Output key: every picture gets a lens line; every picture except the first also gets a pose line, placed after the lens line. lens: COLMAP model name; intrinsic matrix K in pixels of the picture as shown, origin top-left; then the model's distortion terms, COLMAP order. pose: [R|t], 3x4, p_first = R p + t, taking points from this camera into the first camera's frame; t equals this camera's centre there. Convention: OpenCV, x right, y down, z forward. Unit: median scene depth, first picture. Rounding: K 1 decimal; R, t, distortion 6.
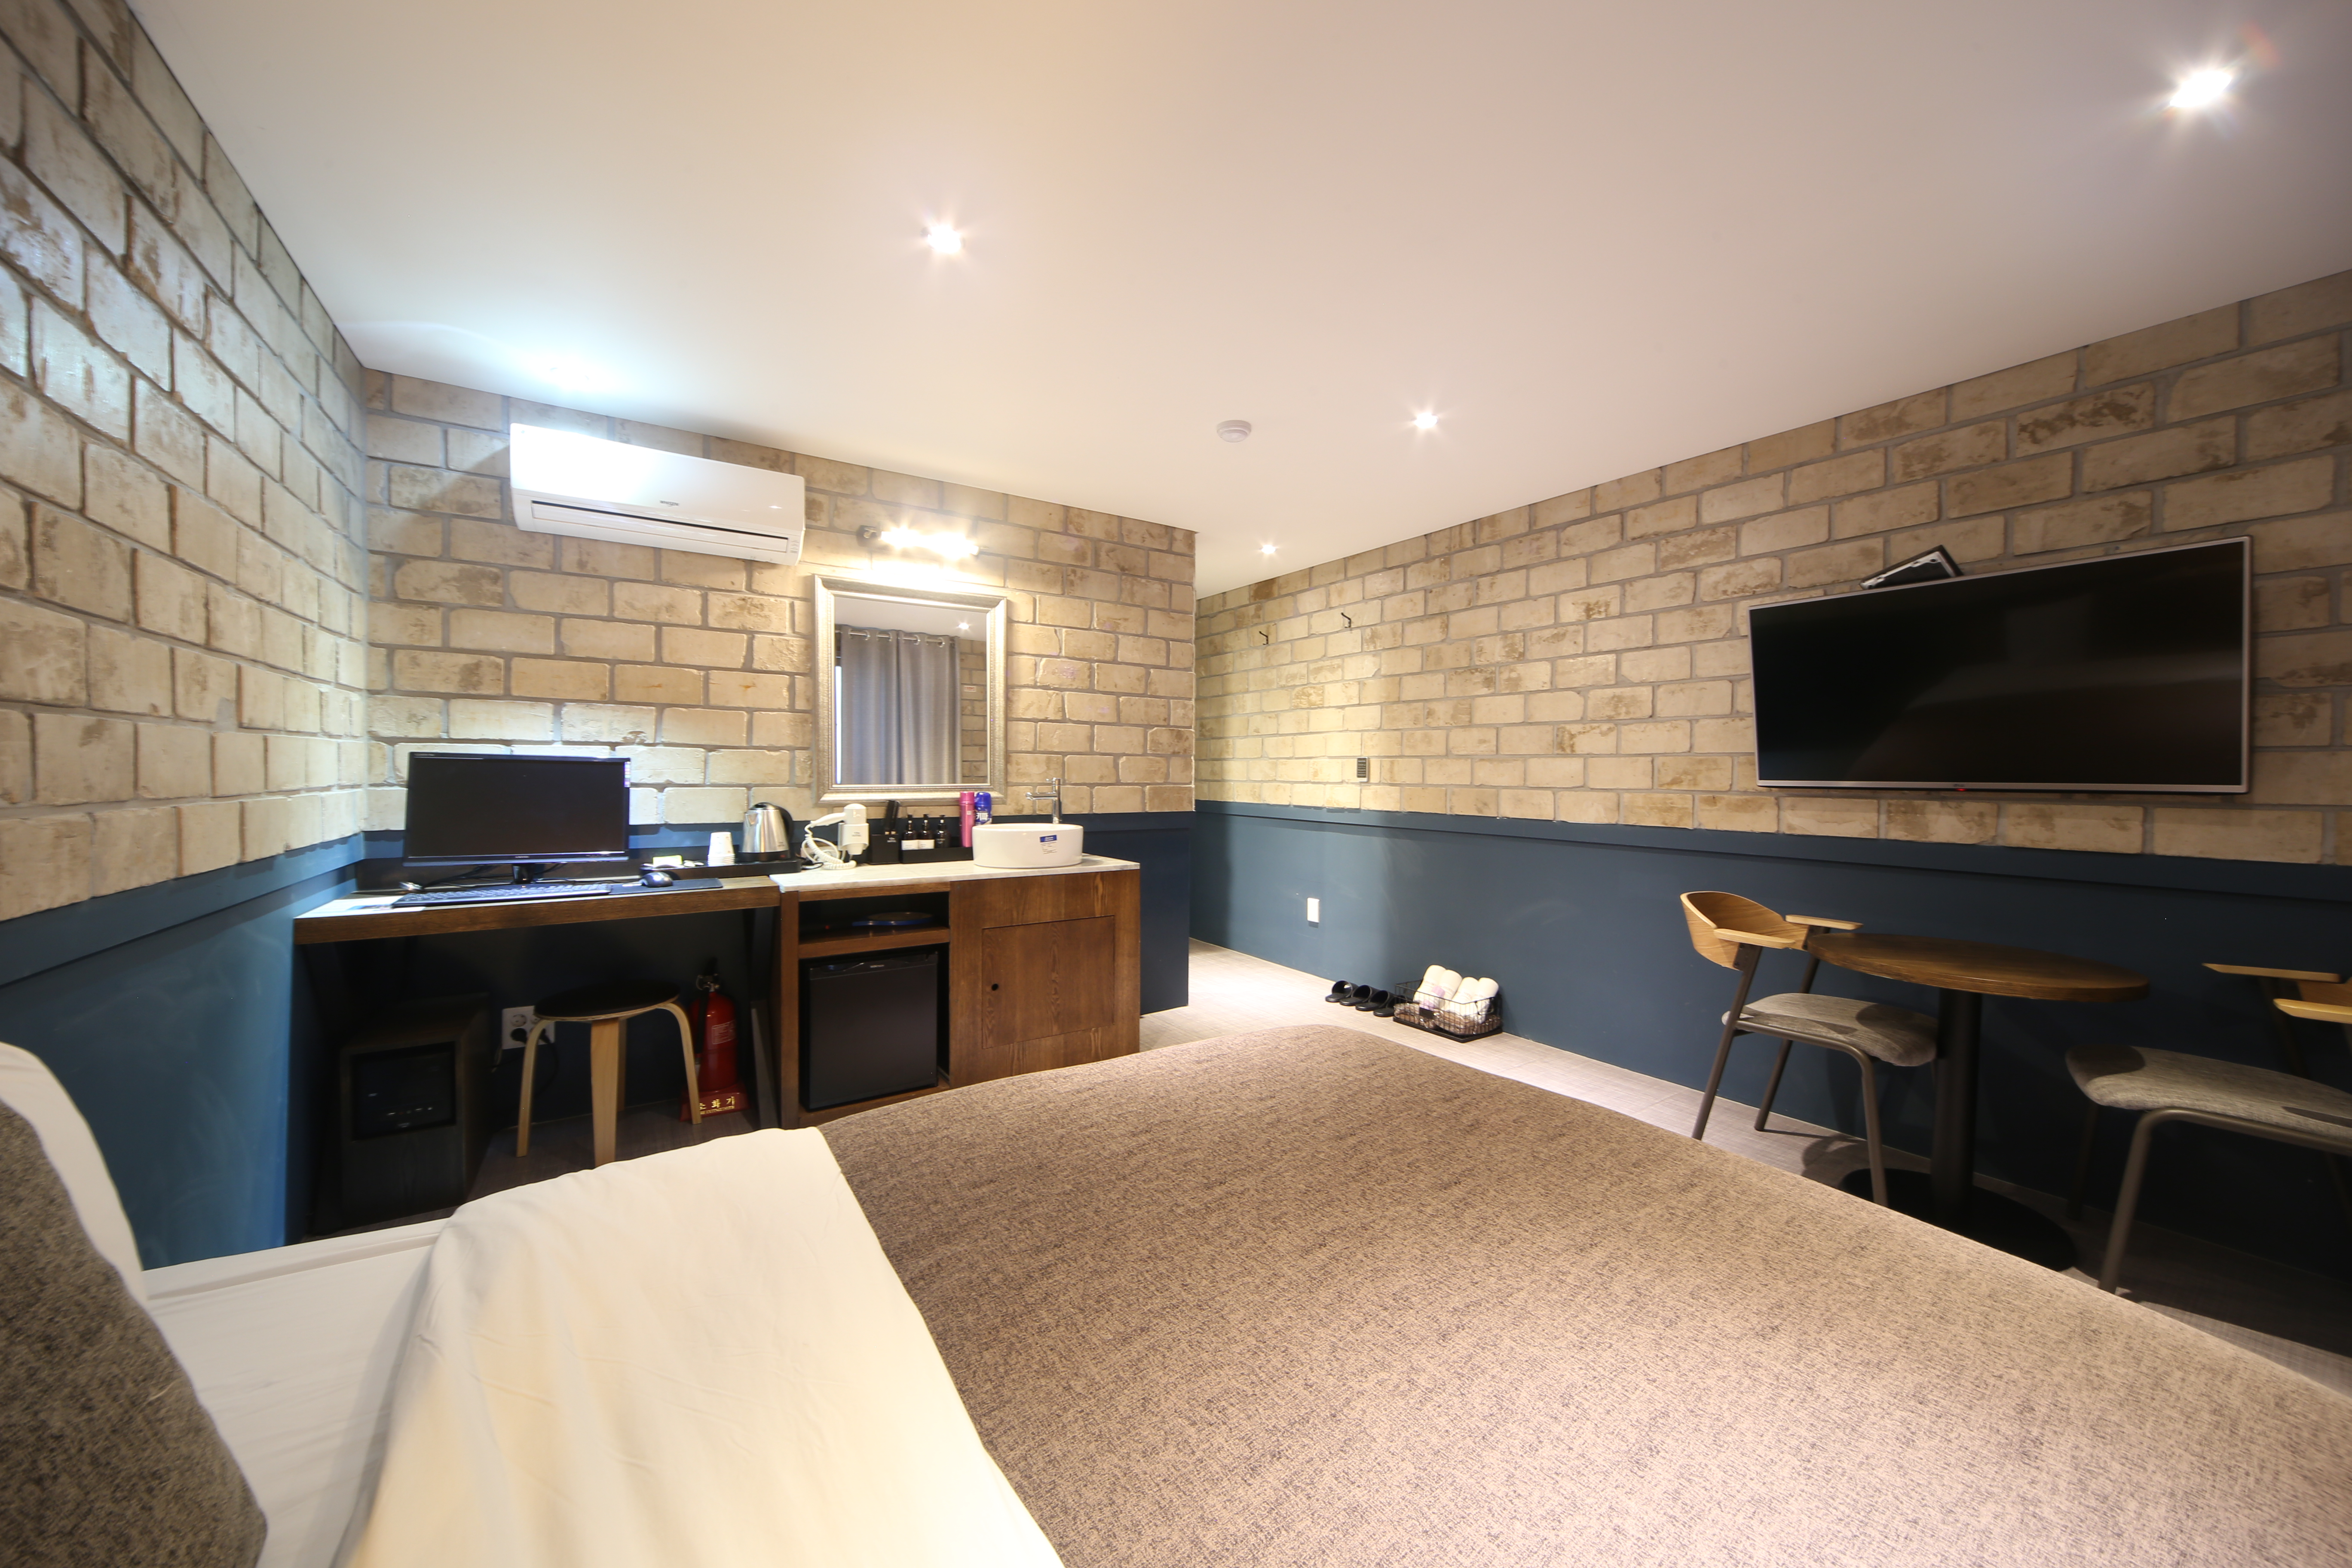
lens RADIAL K [[814.8, 0, 1179.1], [0, 814.8, 786.7], [0, 0, 1]] dist [-0.012280, 0.002357]
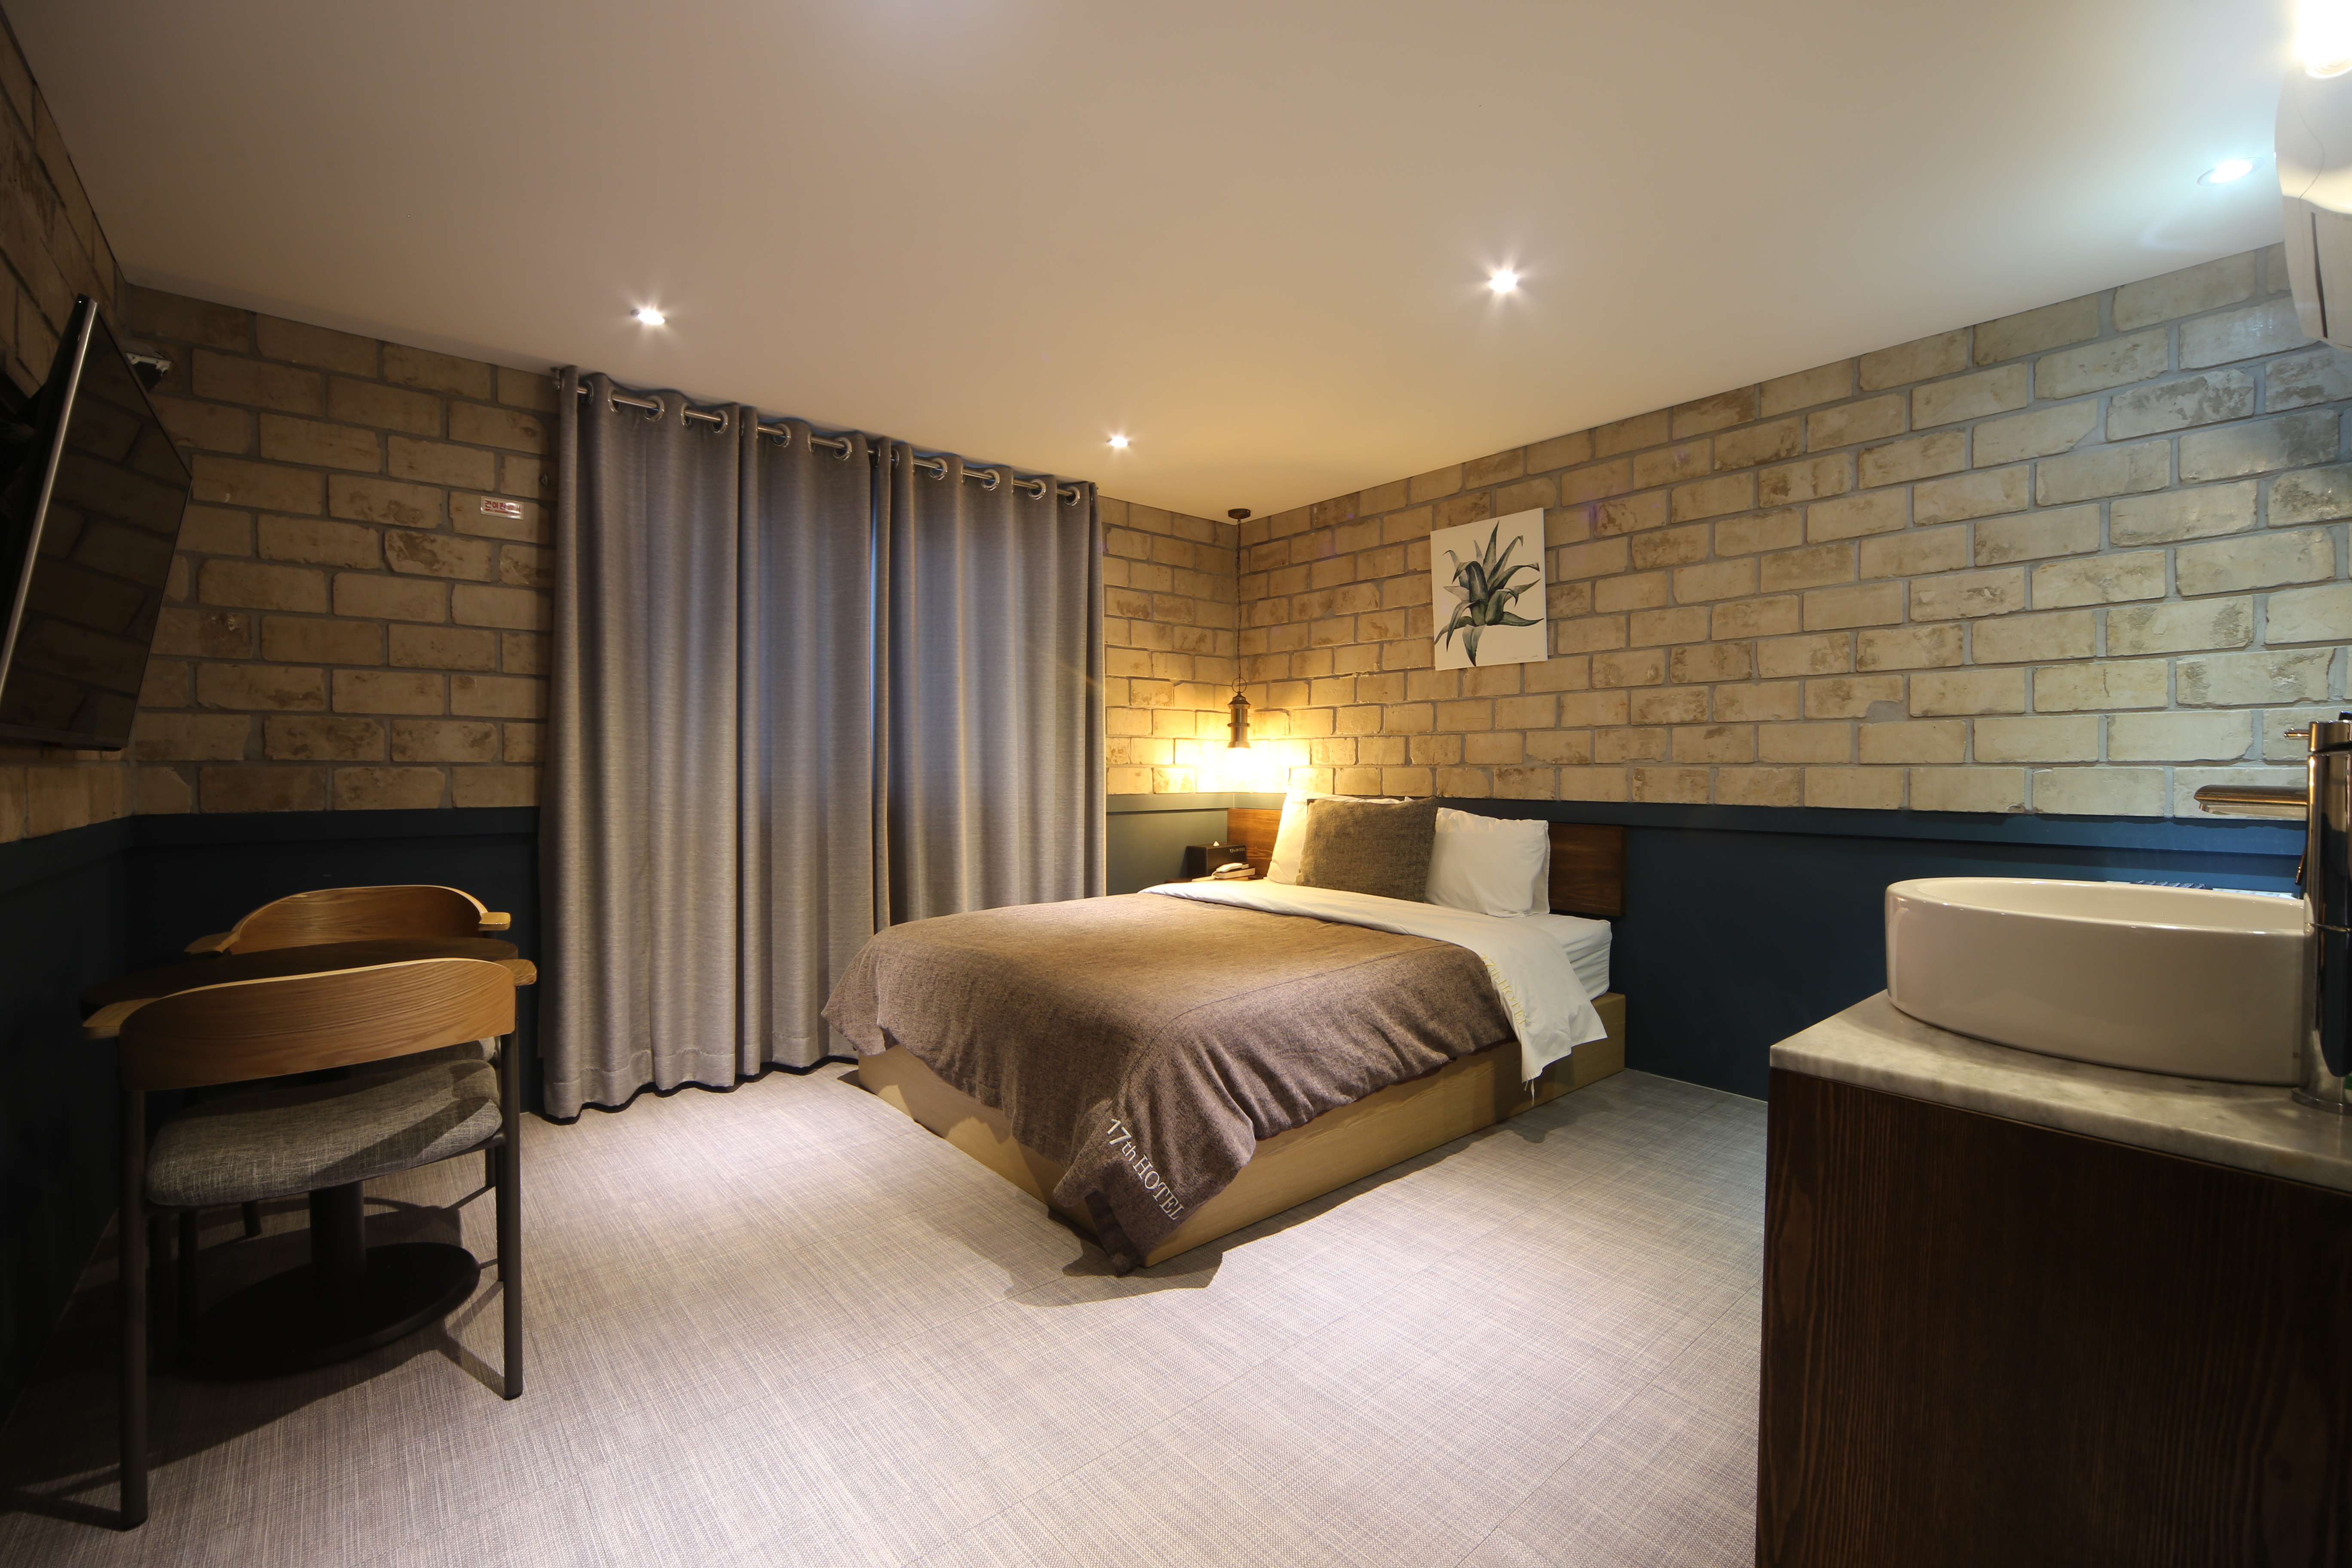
lens RADIAL K [[1004.3, 0, 1208.0], [0, 1004.3, 781.0], [0, 0, 1]] dist [-0.000625, -0.000072]
pose [[-0.989924, -0.003807, -0.141551, 0.194880], [-0.008457, 0.999444, 0.032258, -0.003657], [0.141350, 0.033130, -0.989405, 1.426242]]
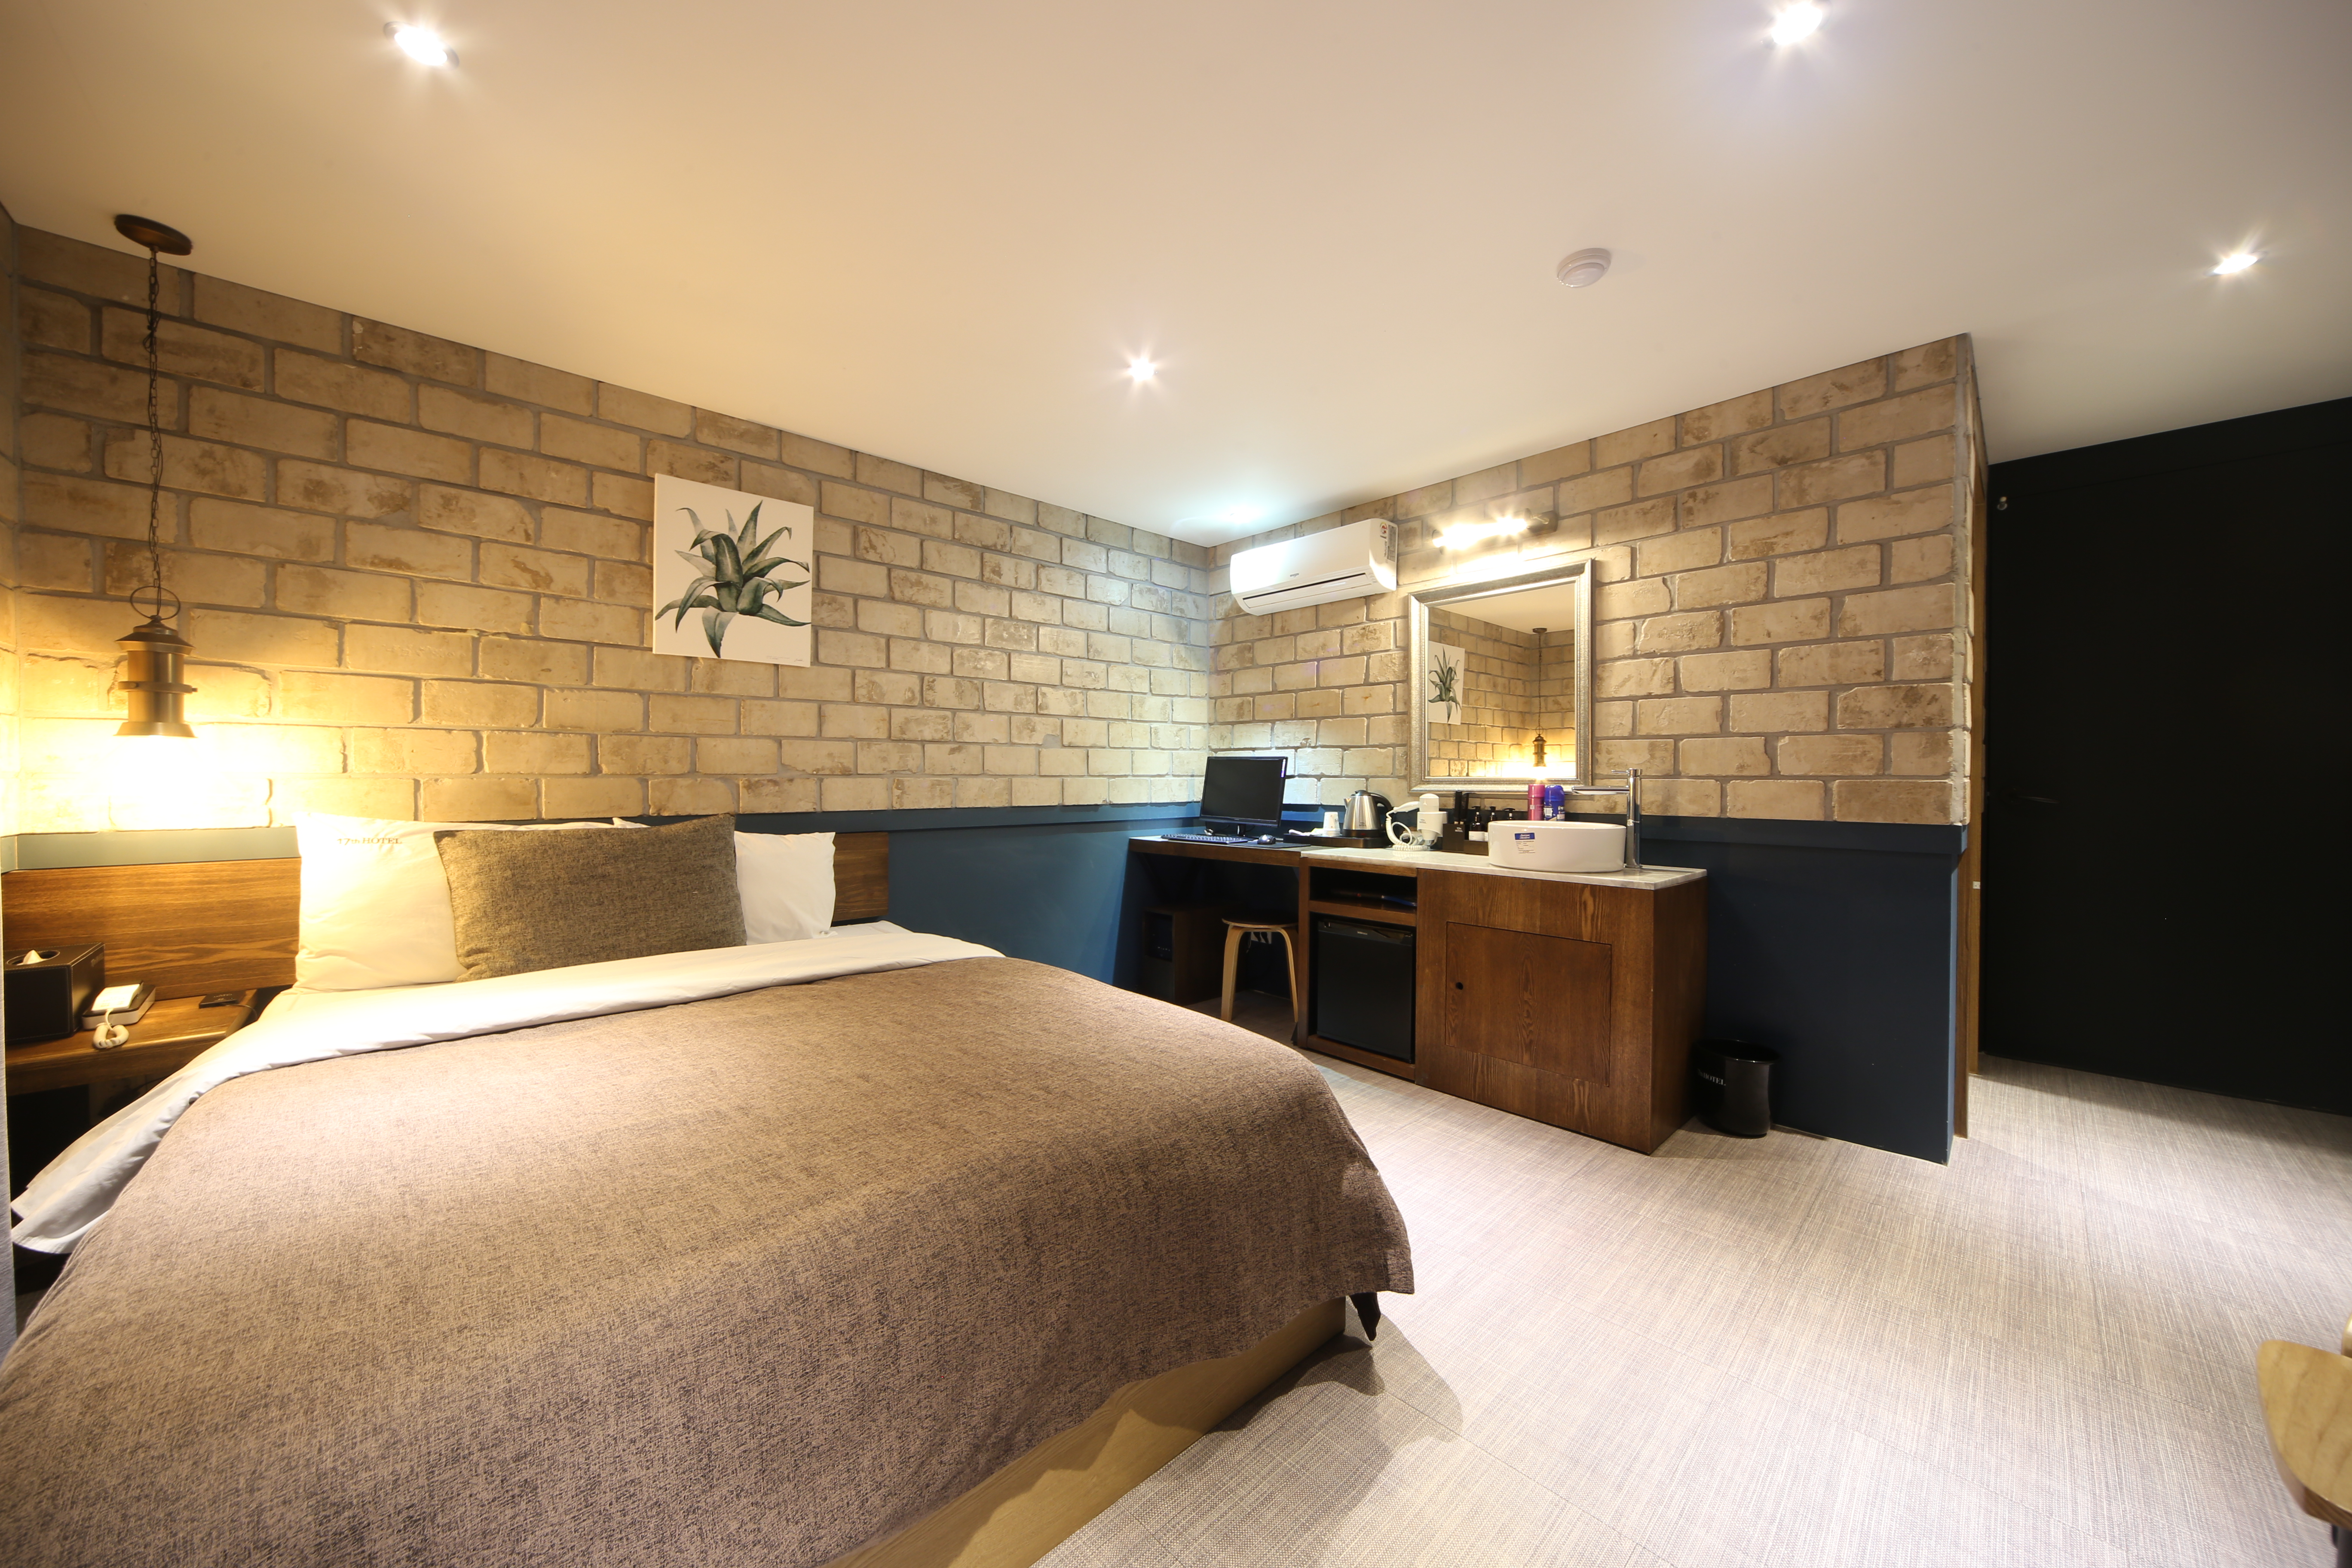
lens RADIAL K [[814.8, 0, 1179.1], [0, 814.8, 786.7], [0, 0, 1]] dist [-0.012280, 0.002357]
pose [[0.179124, 0.005736, -0.983810, 0.644710], [-0.019246, 0.999812, 0.002325, 0.016271], [0.983638, 0.018518, 0.179201, 0.493703]]
